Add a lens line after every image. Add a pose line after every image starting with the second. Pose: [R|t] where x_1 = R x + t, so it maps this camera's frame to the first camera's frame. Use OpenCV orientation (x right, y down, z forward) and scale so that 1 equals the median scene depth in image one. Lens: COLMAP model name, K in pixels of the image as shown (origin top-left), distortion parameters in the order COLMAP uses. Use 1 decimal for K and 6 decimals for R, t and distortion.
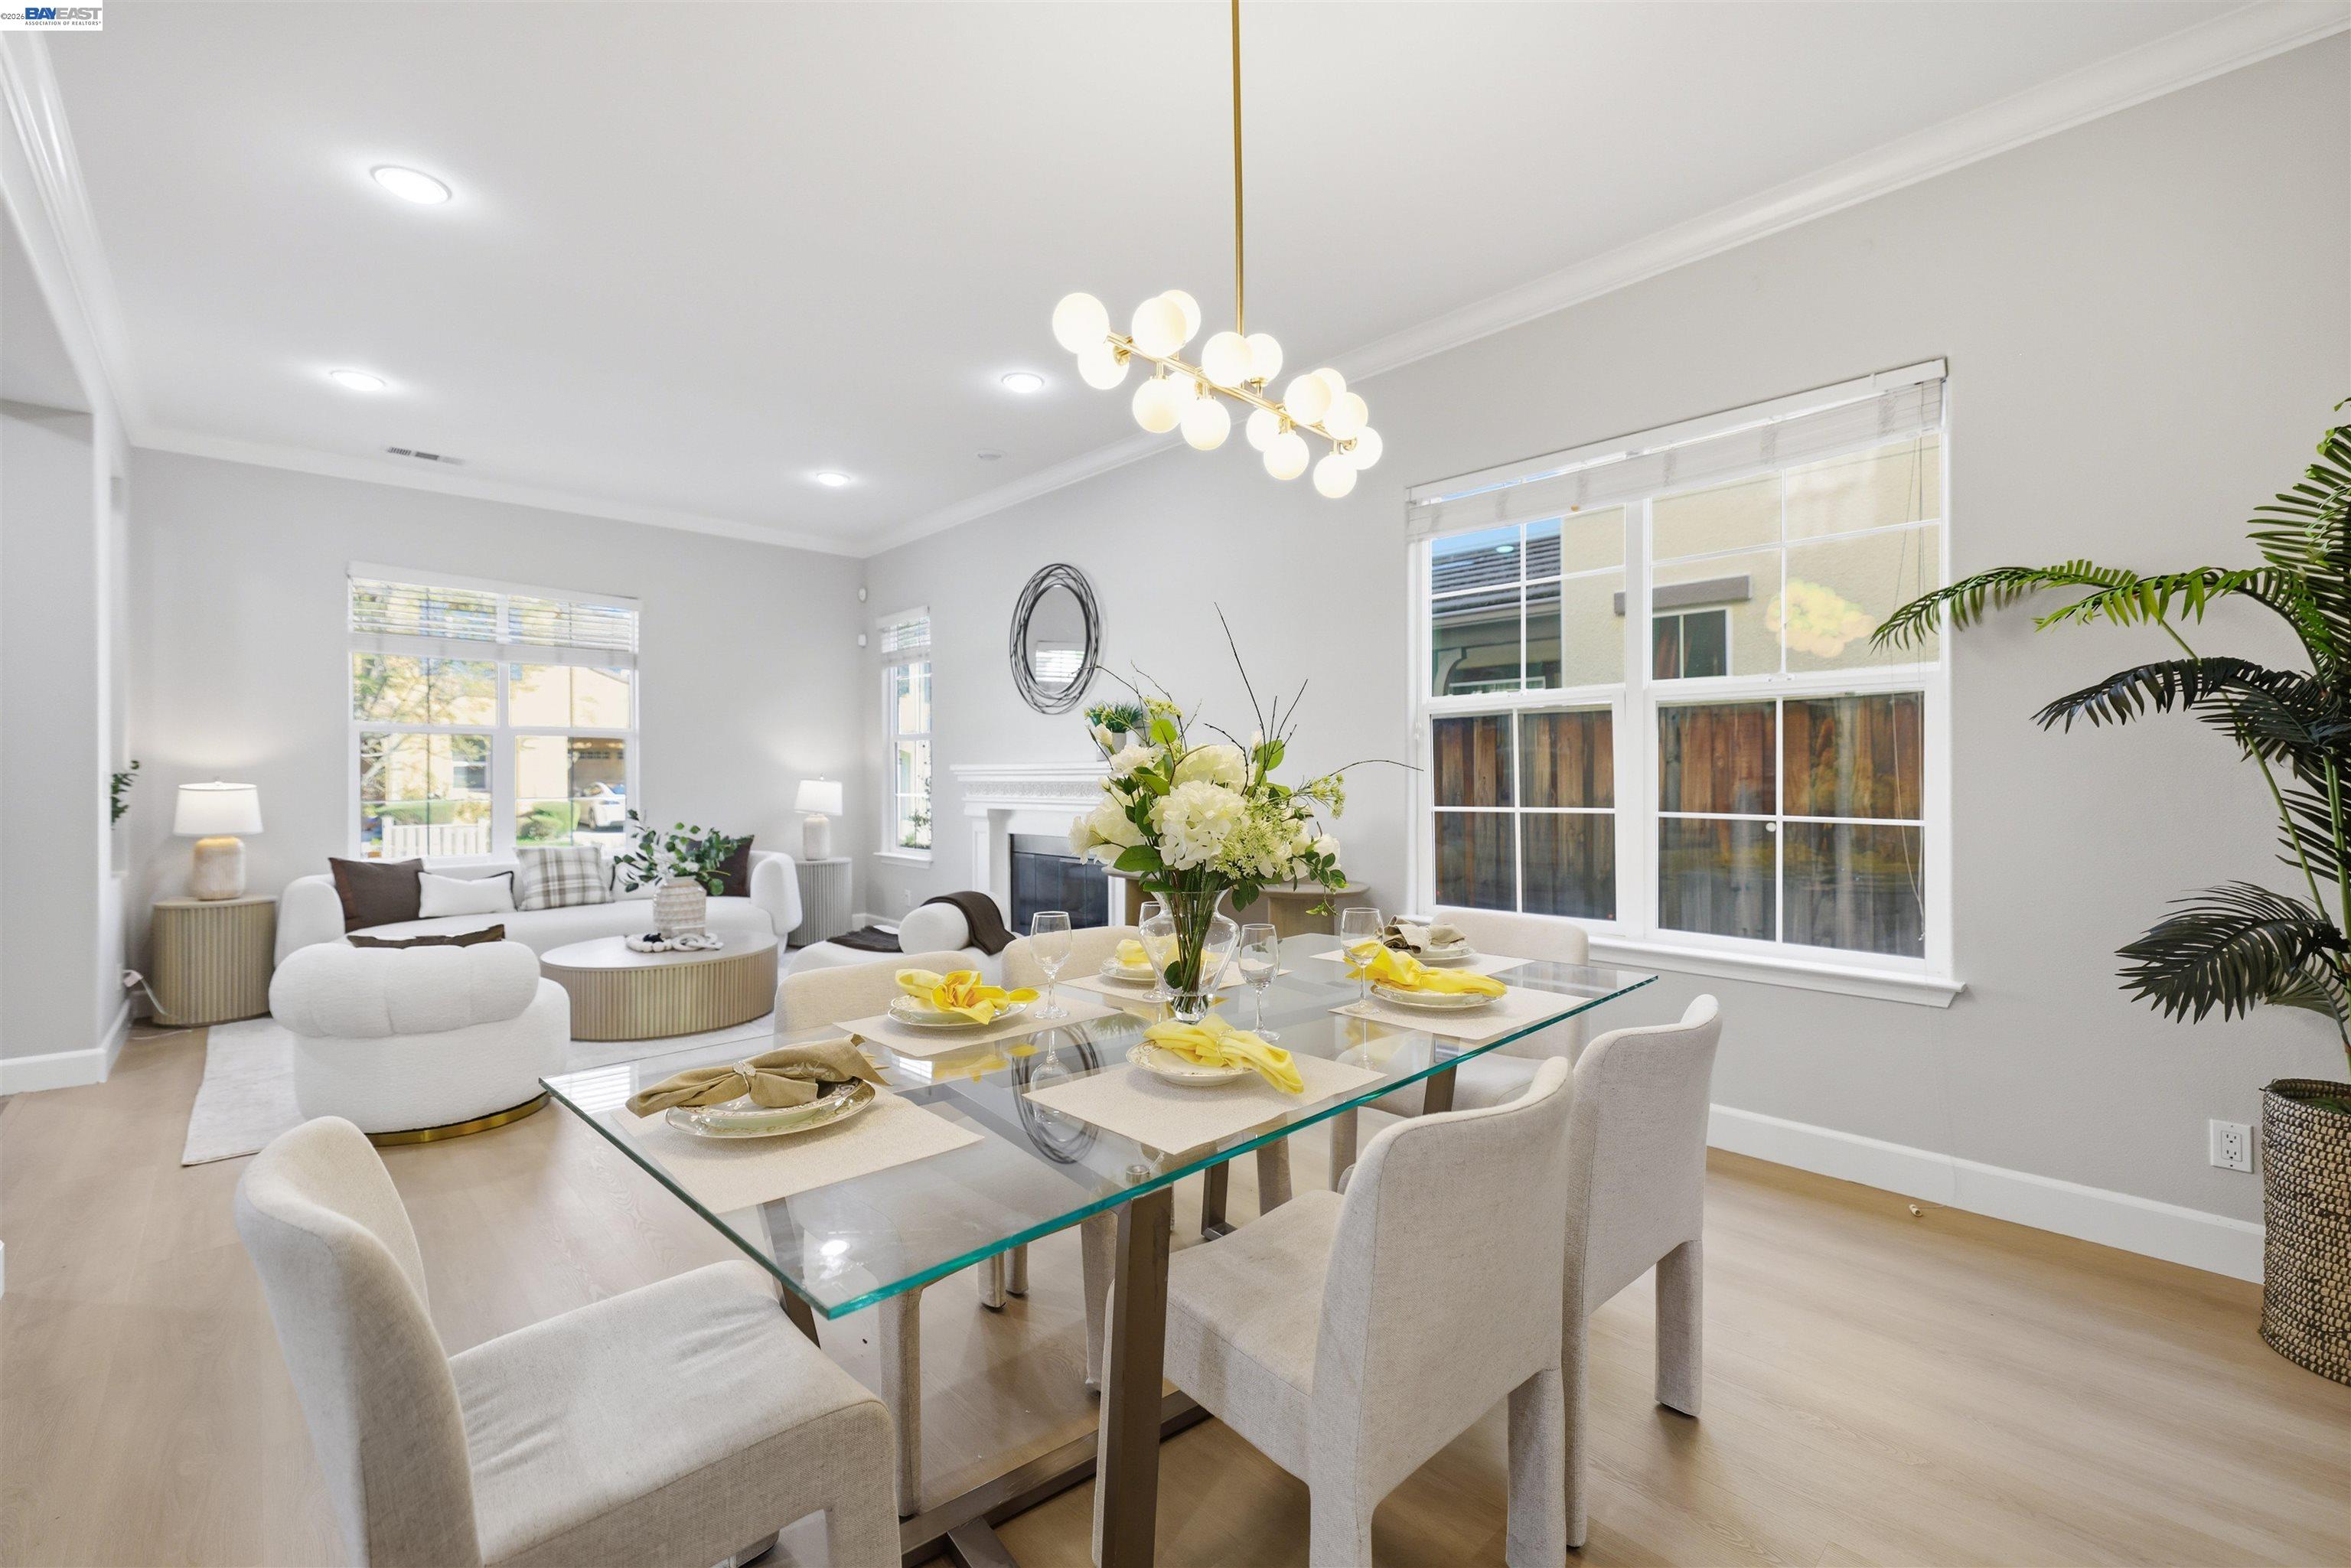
lens RADIAL K [[993.3, 0, 1177.5], [0, 993.3, 785.6], [0, 0, 1]] dist [0.001429, 0.000494]
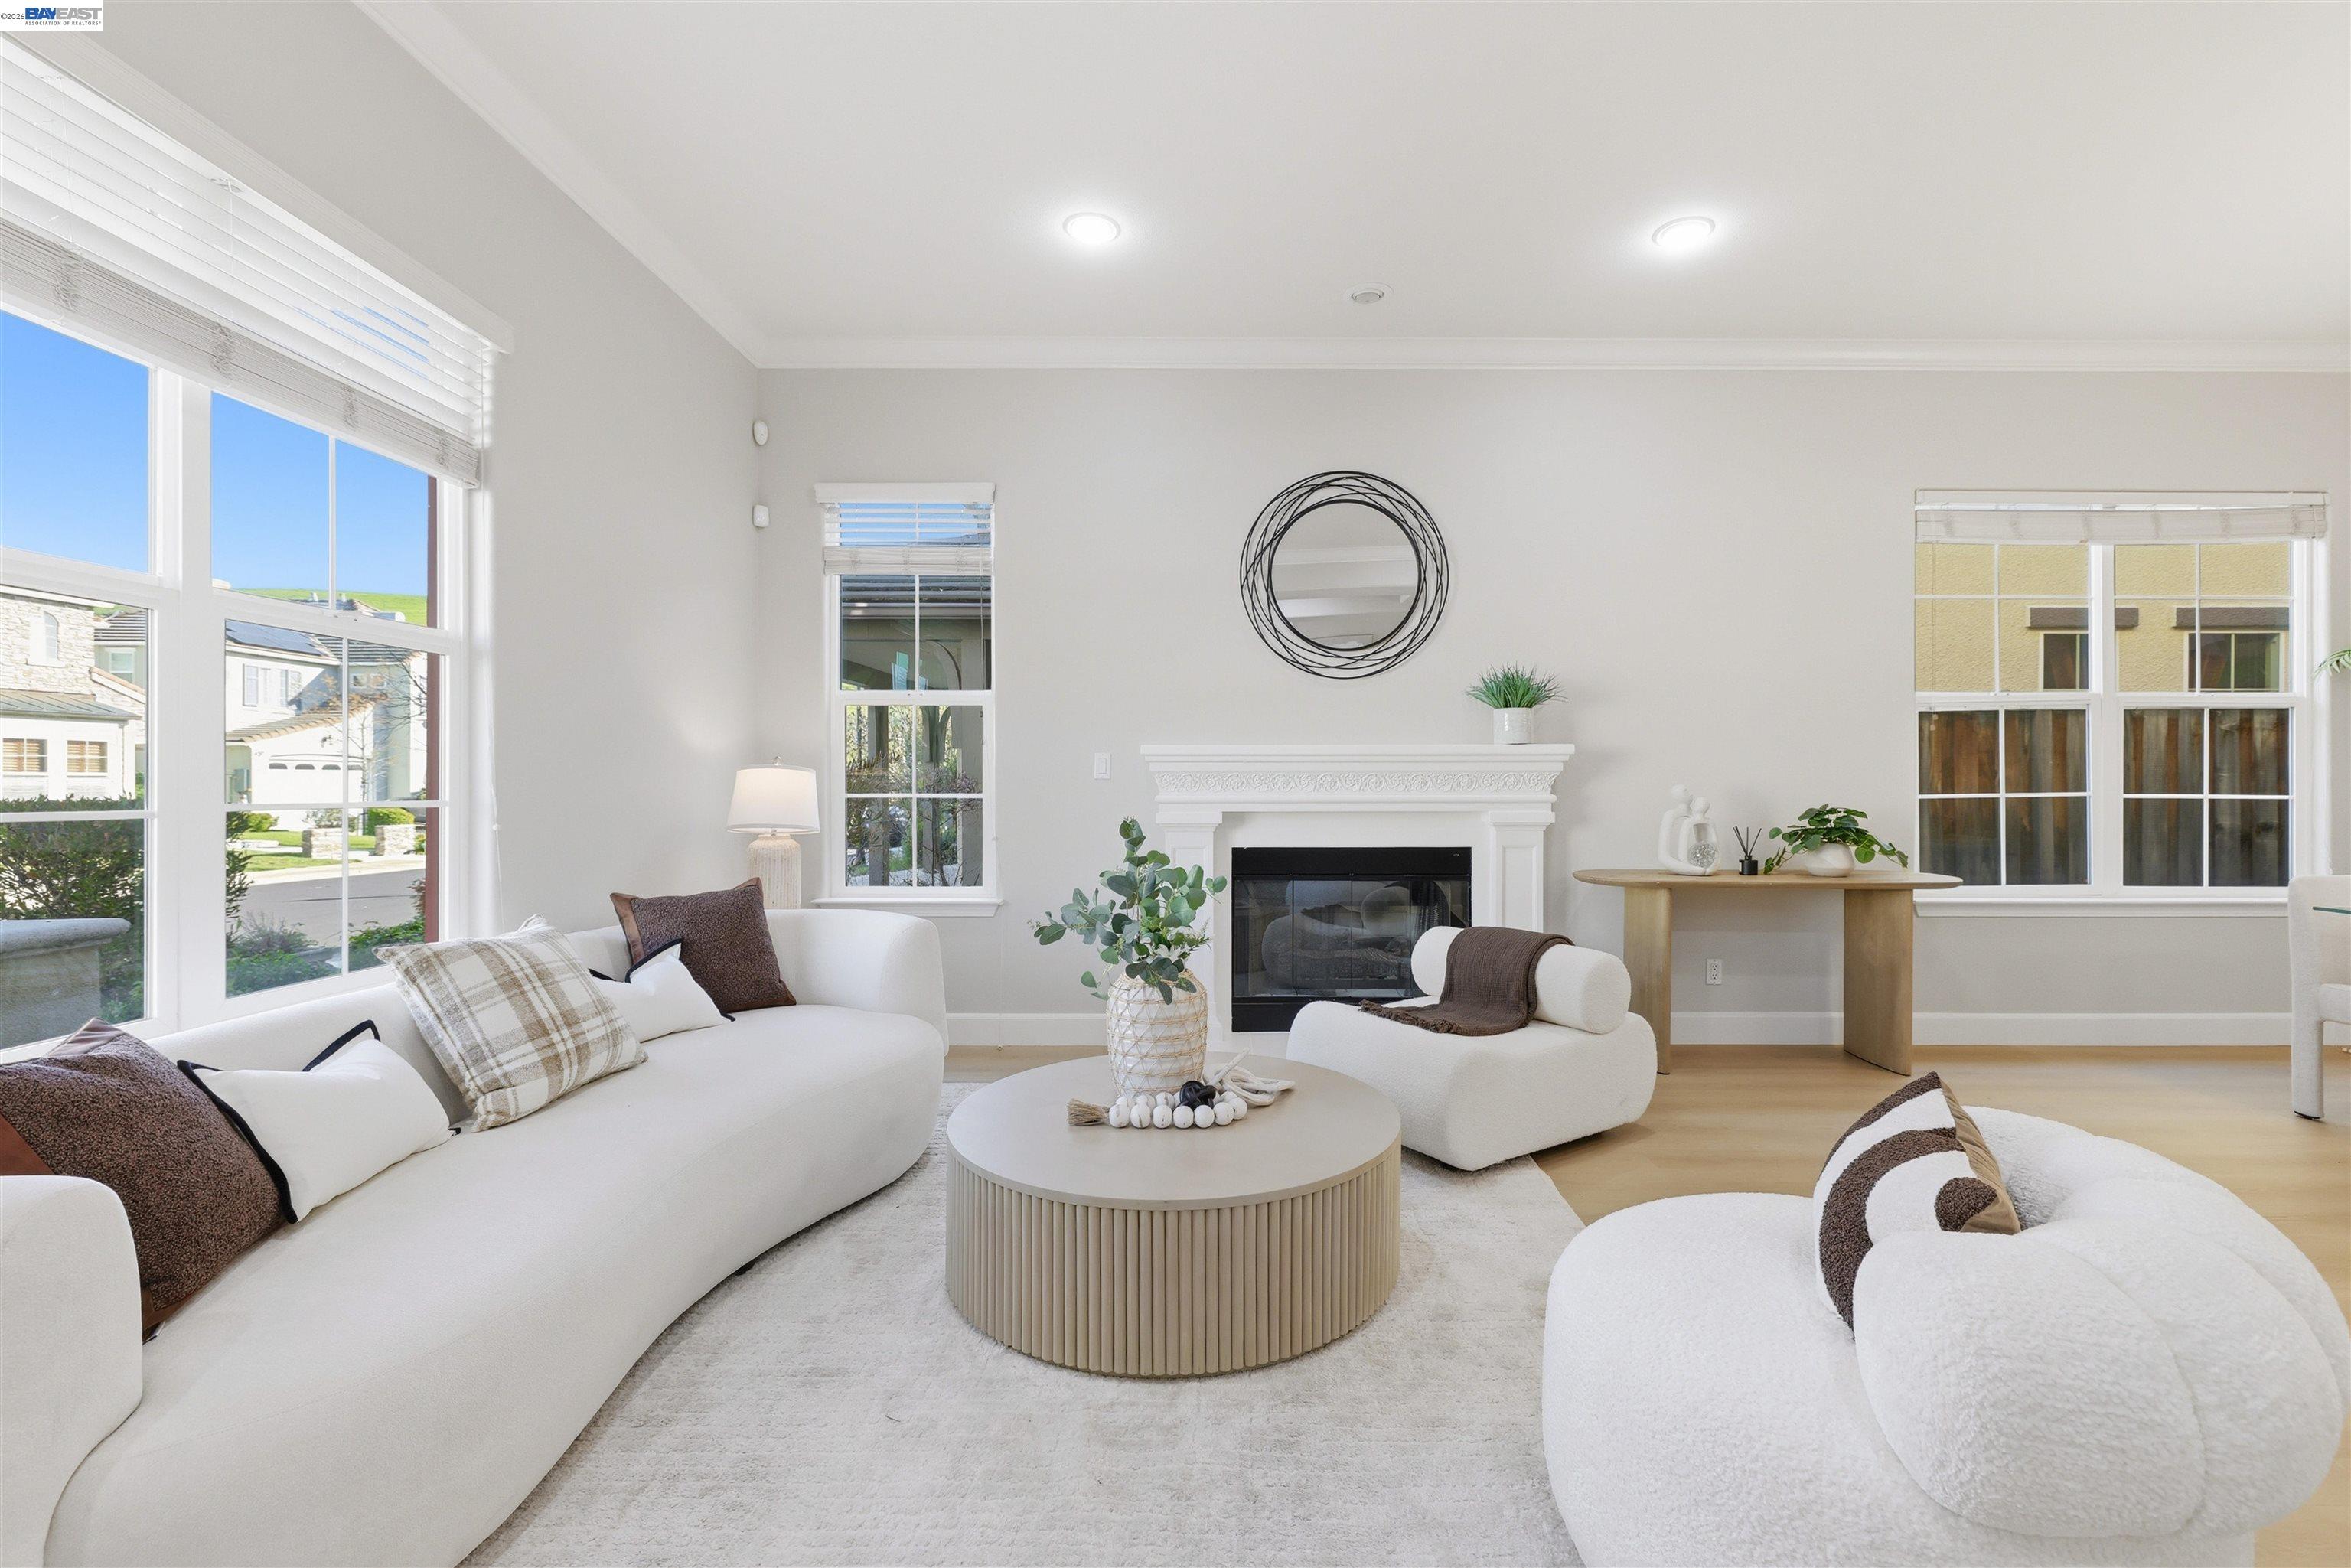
lens RADIAL K [[993.3, 0, 1177.5], [0, 993.3, 785.6], [0, 0, 1]] dist [0.001429, 0.000494]
pose [[0.695934, 0.000711, 0.718105, -1.106420], [0.004917, 0.999971, -0.005756, 0.015700], [-0.718089, 0.007537, 0.695911, 0.883620]]
